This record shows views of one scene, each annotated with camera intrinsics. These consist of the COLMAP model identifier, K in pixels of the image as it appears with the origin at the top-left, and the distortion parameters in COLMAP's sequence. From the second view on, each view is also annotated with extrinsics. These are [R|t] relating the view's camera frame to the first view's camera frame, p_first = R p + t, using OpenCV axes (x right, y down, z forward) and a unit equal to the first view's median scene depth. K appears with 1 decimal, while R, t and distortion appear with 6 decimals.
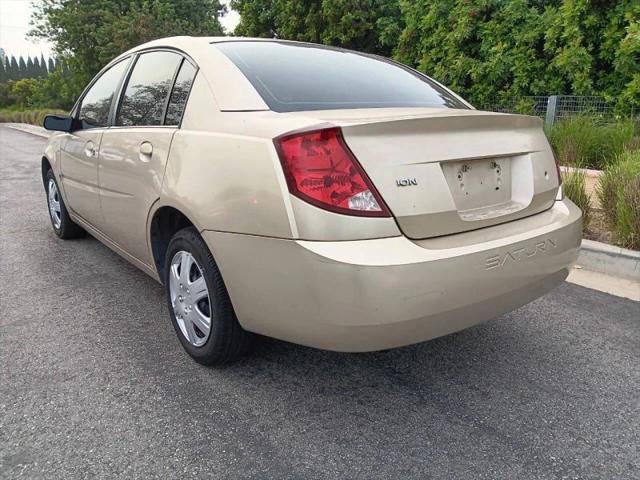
lens RADIAL K [[505.4, 0, 321.3], [0, 505.4, 236.0], [0, 0, 1]] dist [0.021345, -0.055678]
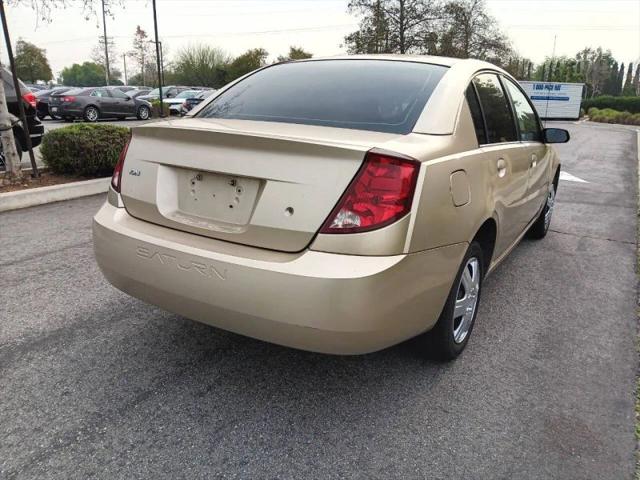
lens RADIAL K [[505.4, 0, 321.3], [0, 505.4, 236.0], [0, 0, 1]] dist [0.021345, -0.055678]
pose [[0.346075, 0.267728, -0.899196, 0.336028], [-0.271284, 0.946035, 0.177264, -0.067167], [0.898130, 0.182591, 0.400029, 0.196659]]
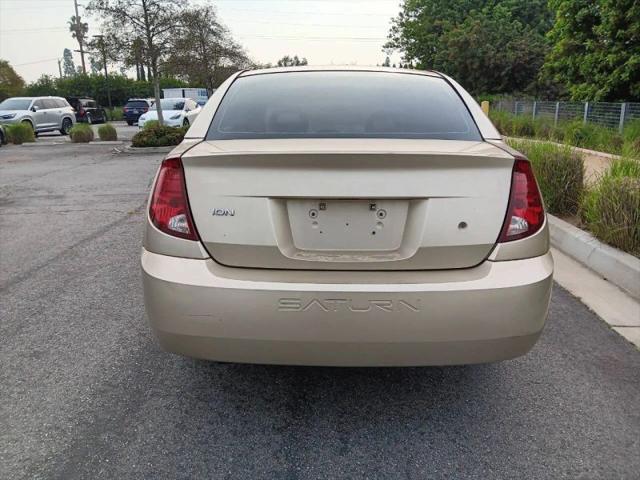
lens RADIAL K [[505.4, 0, 321.3], [0, 505.4, 236.0], [0, 0, 1]] dist [0.021345, -0.055678]
pose [[0.780229, 0.157716, -0.605284, 0.209526], [-0.159348, 0.985879, 0.051482, -0.030541], [0.604856, 0.056283, 0.794343, 0.056985]]
